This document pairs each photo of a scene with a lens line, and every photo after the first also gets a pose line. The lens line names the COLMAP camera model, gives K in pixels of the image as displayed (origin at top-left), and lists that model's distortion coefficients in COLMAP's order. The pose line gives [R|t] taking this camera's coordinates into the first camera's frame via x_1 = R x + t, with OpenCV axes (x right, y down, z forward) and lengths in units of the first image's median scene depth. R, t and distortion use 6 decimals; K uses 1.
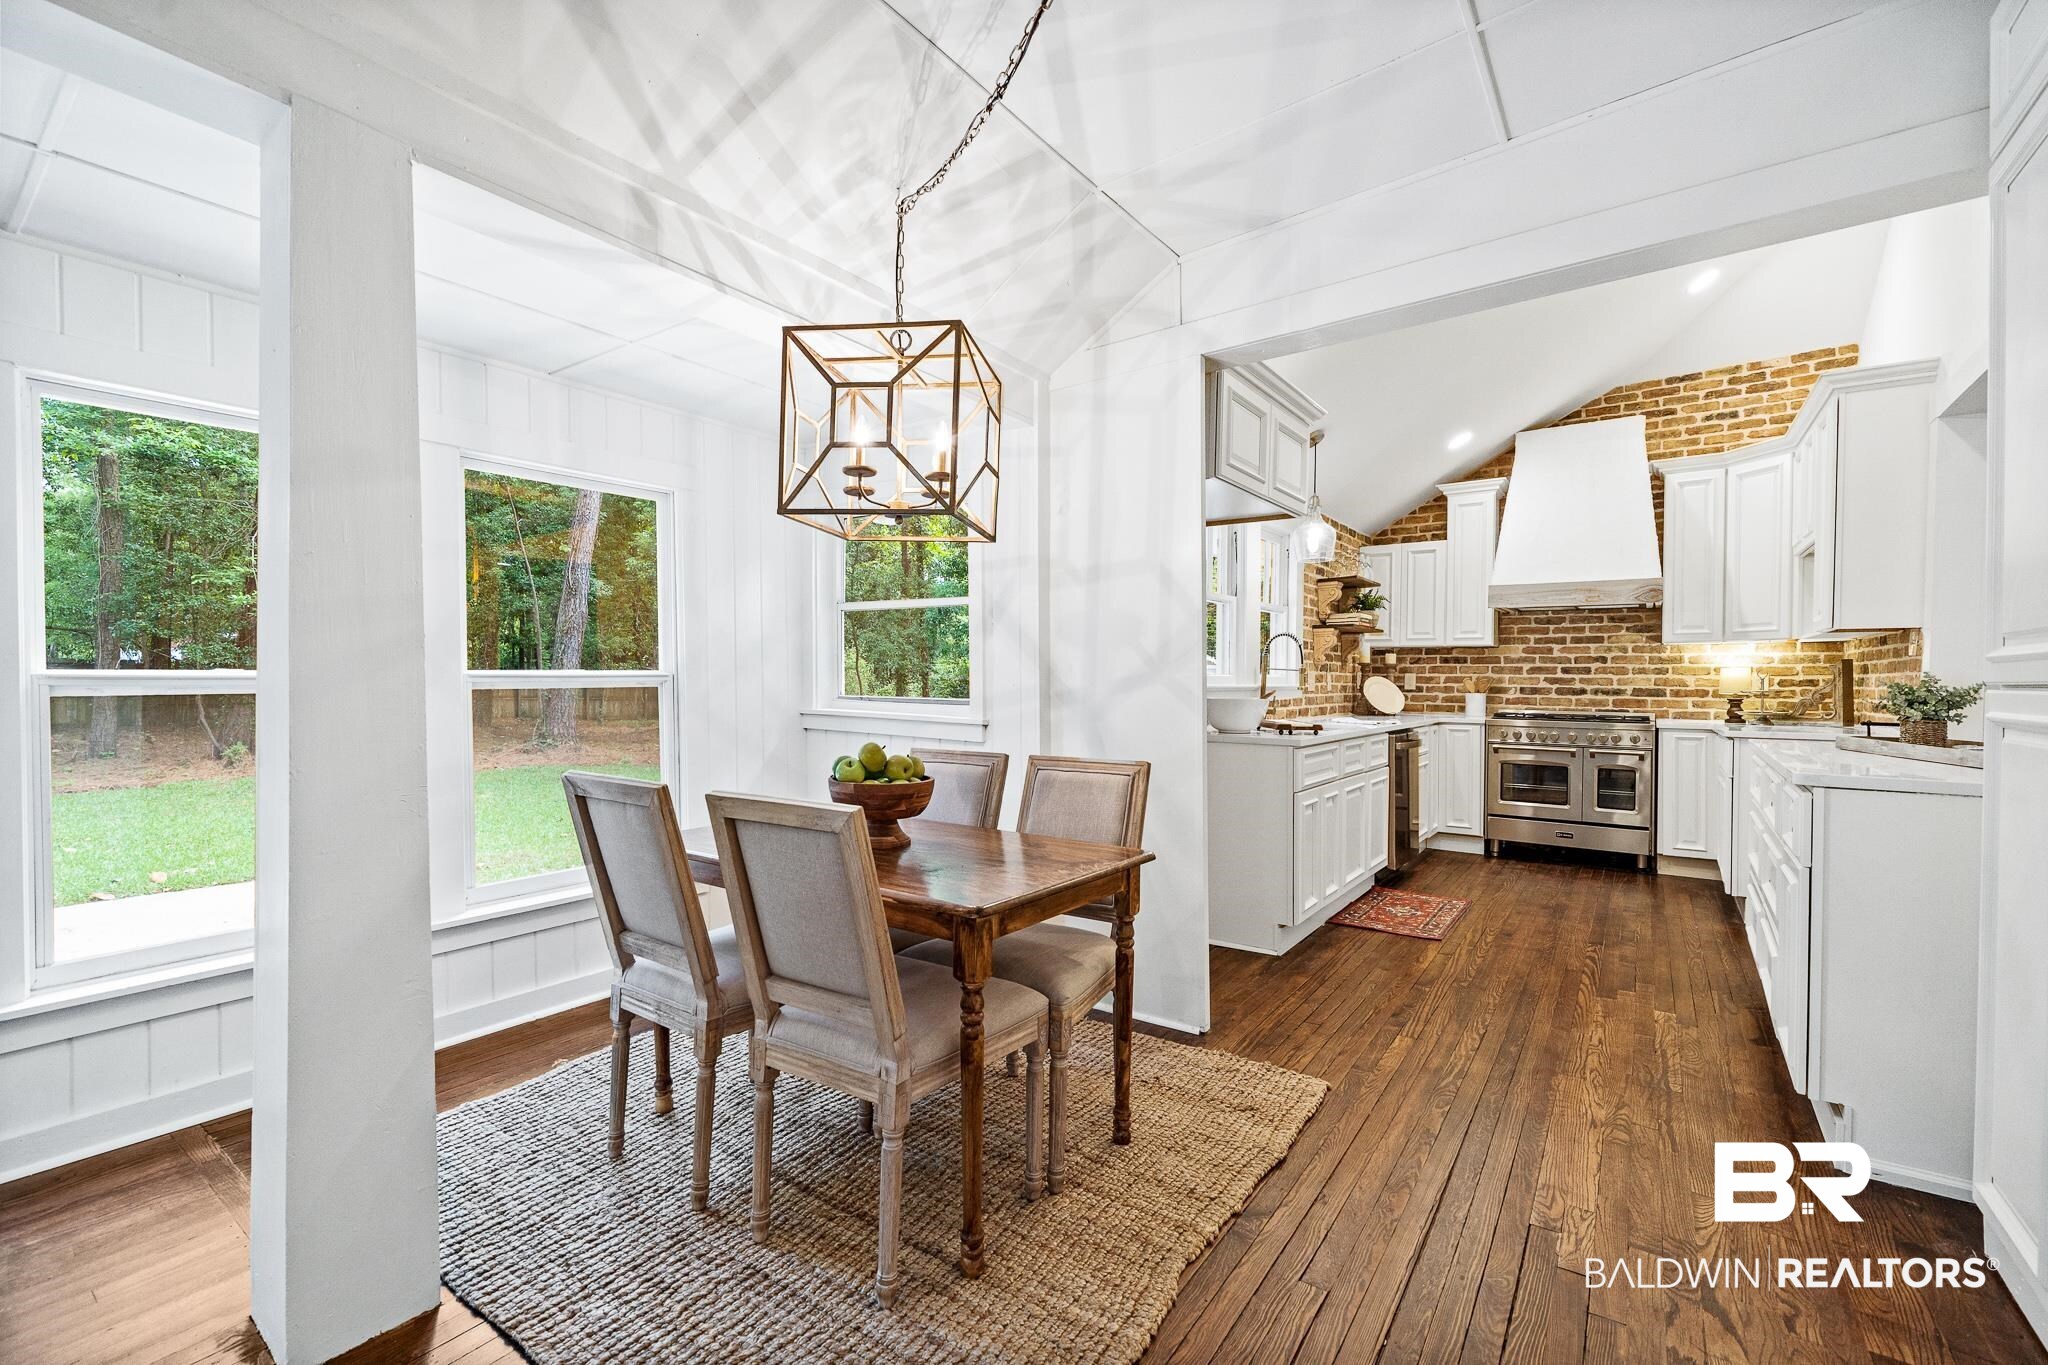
lens RADIAL K [[890.6, 0, 1000.2], [0, 890.6, 692.7], [0, 0, 1]] dist [-0.008271, 0.000270]
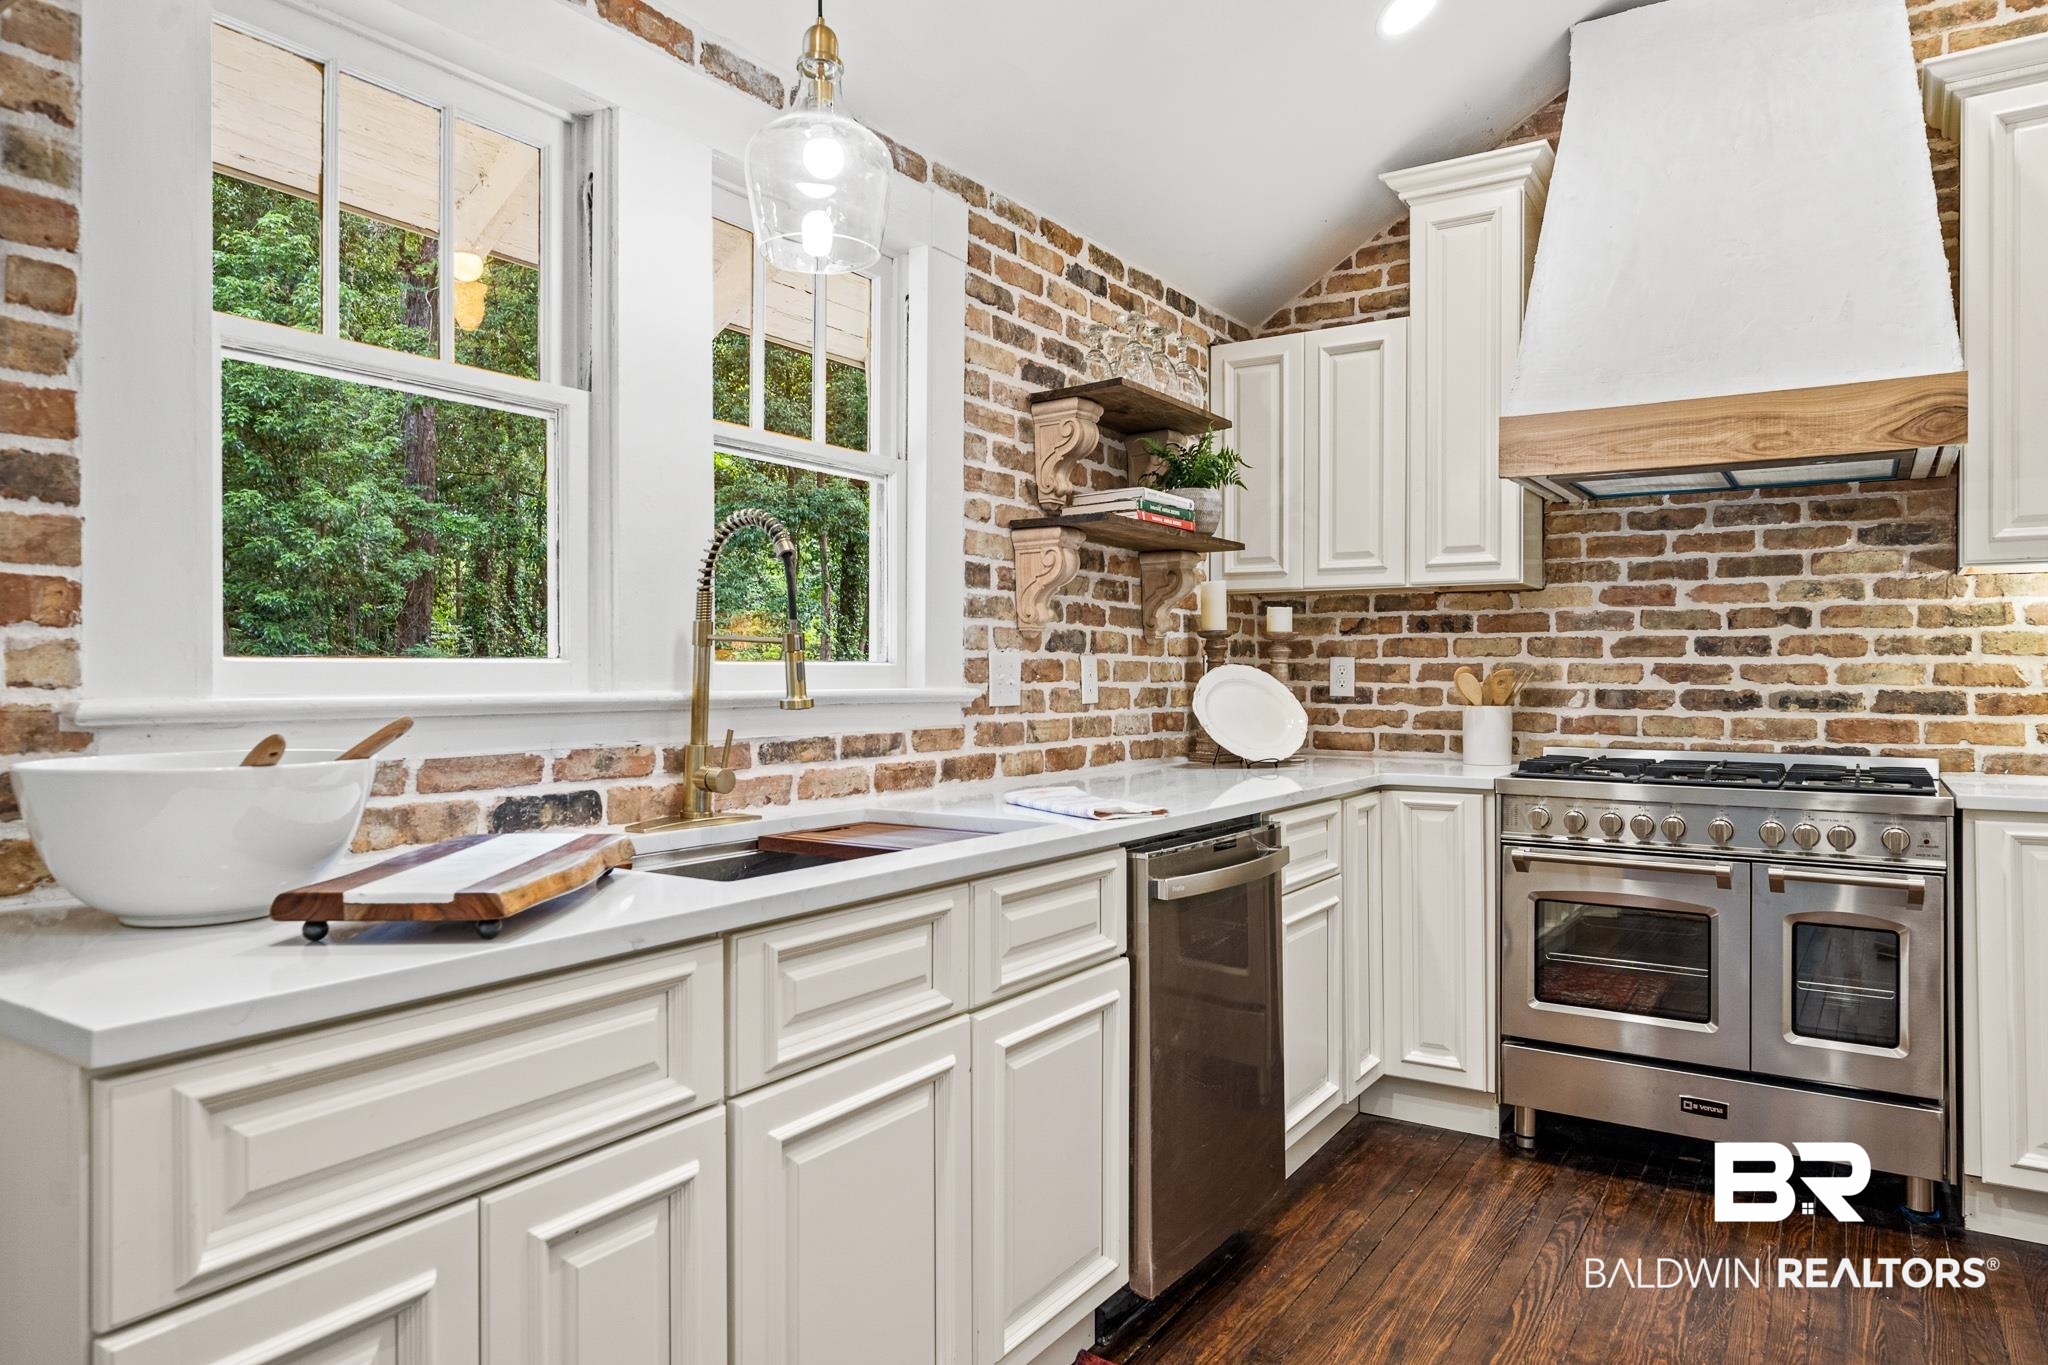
lens RADIAL K [[1290.7, 0, 1027.4], [0, 1290.7, 675.8], [0, 0, 1]] dist [0.000960, 0.000353]
pose [[0.998102, -0.005166, 0.061371, 0.327116], [0.006156, 0.999854, -0.015963, -0.005328], [-0.061280, 0.016310, 0.997987, 0.486745]]
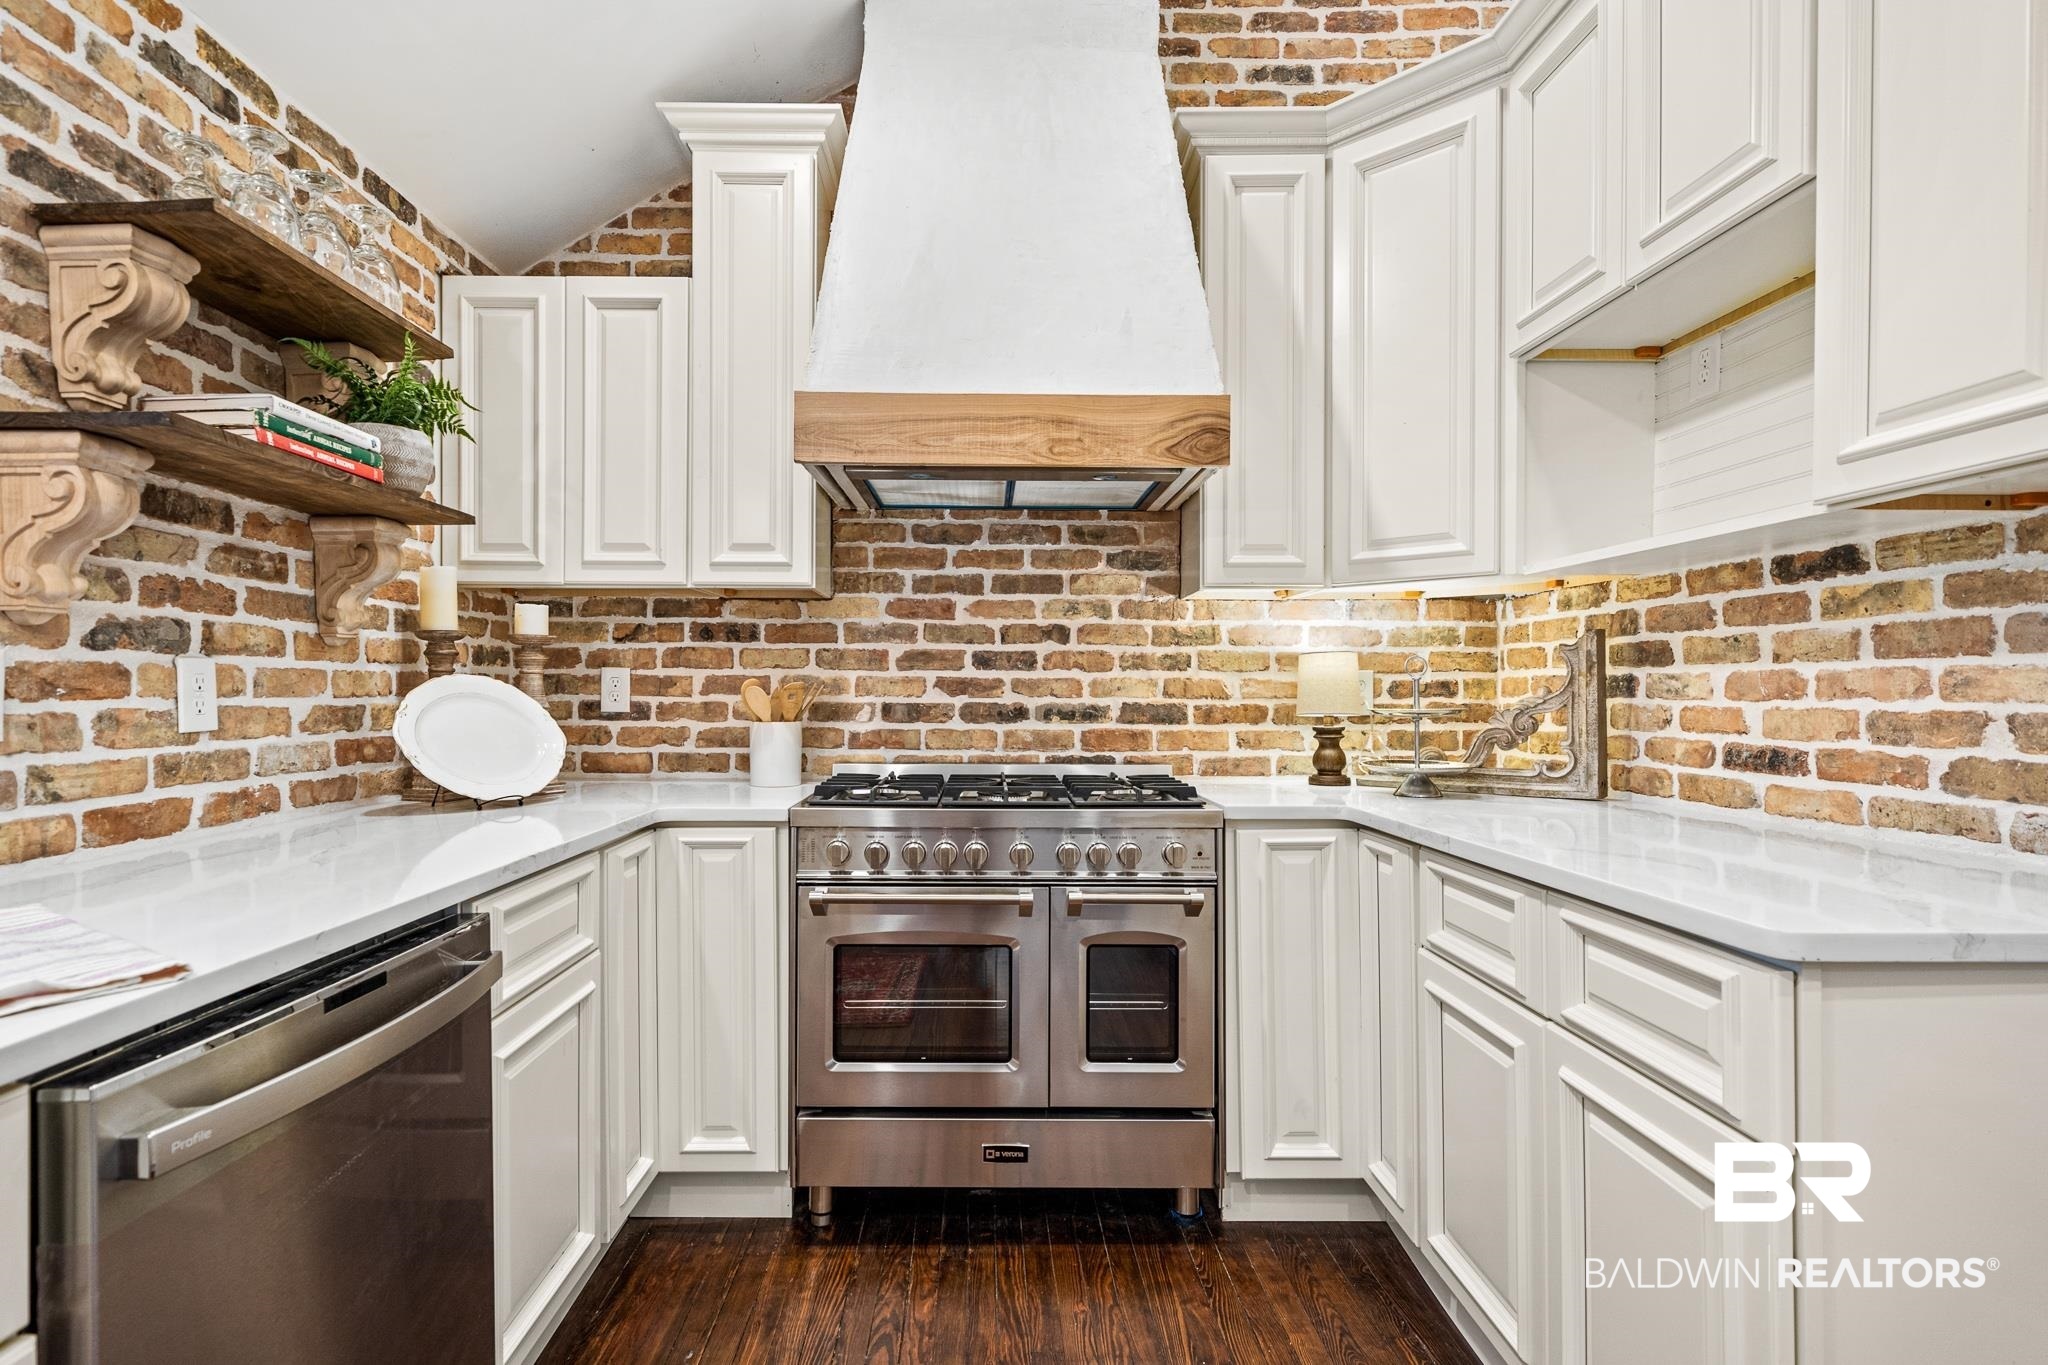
lens RADIAL K [[973.8, 0, 984.0], [0, 973.8, 686.9], [0, 0, 1]] dist [0.004610, -0.000796]
pose [[0.804911, -0.003661, 0.593384, 0.404890], [0.012290, 0.999869, -0.010503, -0.009210], [-0.593268, 0.015747, 0.804851, 0.693157]]
